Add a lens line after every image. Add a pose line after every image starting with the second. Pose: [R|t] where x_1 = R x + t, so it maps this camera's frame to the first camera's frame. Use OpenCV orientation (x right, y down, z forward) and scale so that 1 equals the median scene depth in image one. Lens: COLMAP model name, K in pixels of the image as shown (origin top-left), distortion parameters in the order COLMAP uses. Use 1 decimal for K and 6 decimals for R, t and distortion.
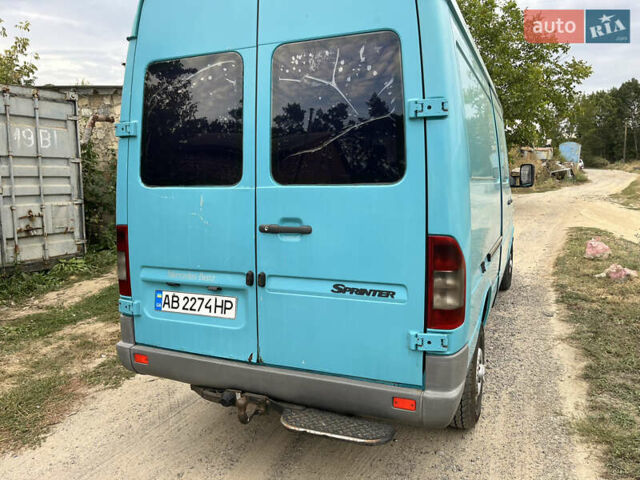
lens RADIAL K [[485.3, 0, 318.9], [0, 485.3, 241.8], [0, 0, 1]] dist [0.079007, -0.114644]
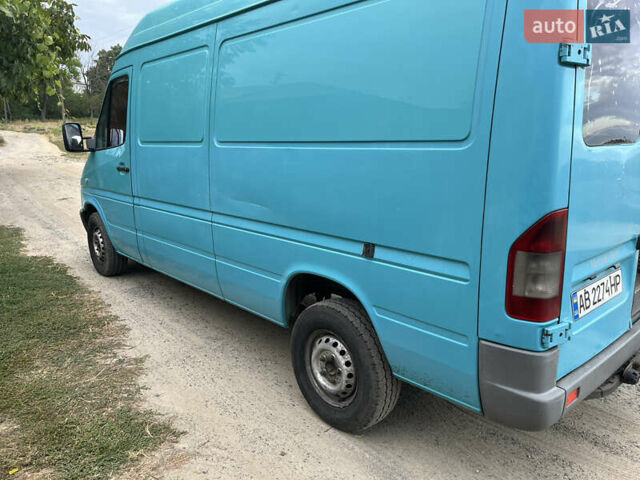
lens RADIAL K [[485.3, 0, 318.9], [0, 485.3, 241.8], [0, 0, 1]] dist [0.079007, -0.114644]
pose [[0.412367, -0.183326, 0.892382, -1.185308], [0.118815, 0.982000, 0.146833, -0.132248], [-0.903237, 0.045479, 0.426726, 1.098631]]
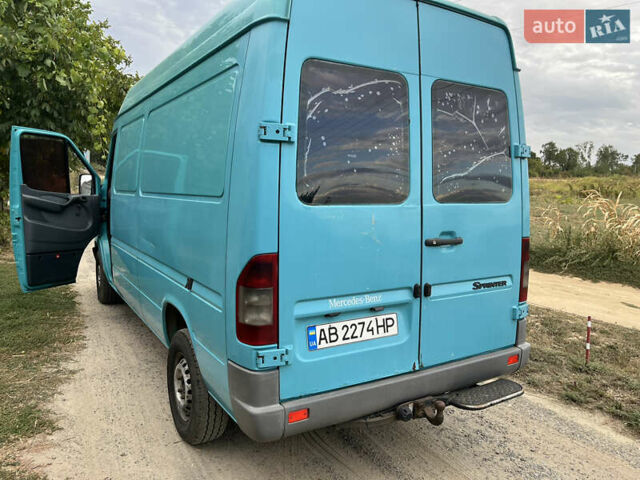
lens RADIAL K [[485.3, 0, 318.9], [0, 485.3, 241.8], [0, 0, 1]] dist [0.079007, -0.114644]
pose [[0.568131, -0.067810, 0.820139, -1.070009], [0.079335, 0.996470, 0.027431, -0.073342], [-0.819105, 0.049482, 0.571506, 0.535991]]
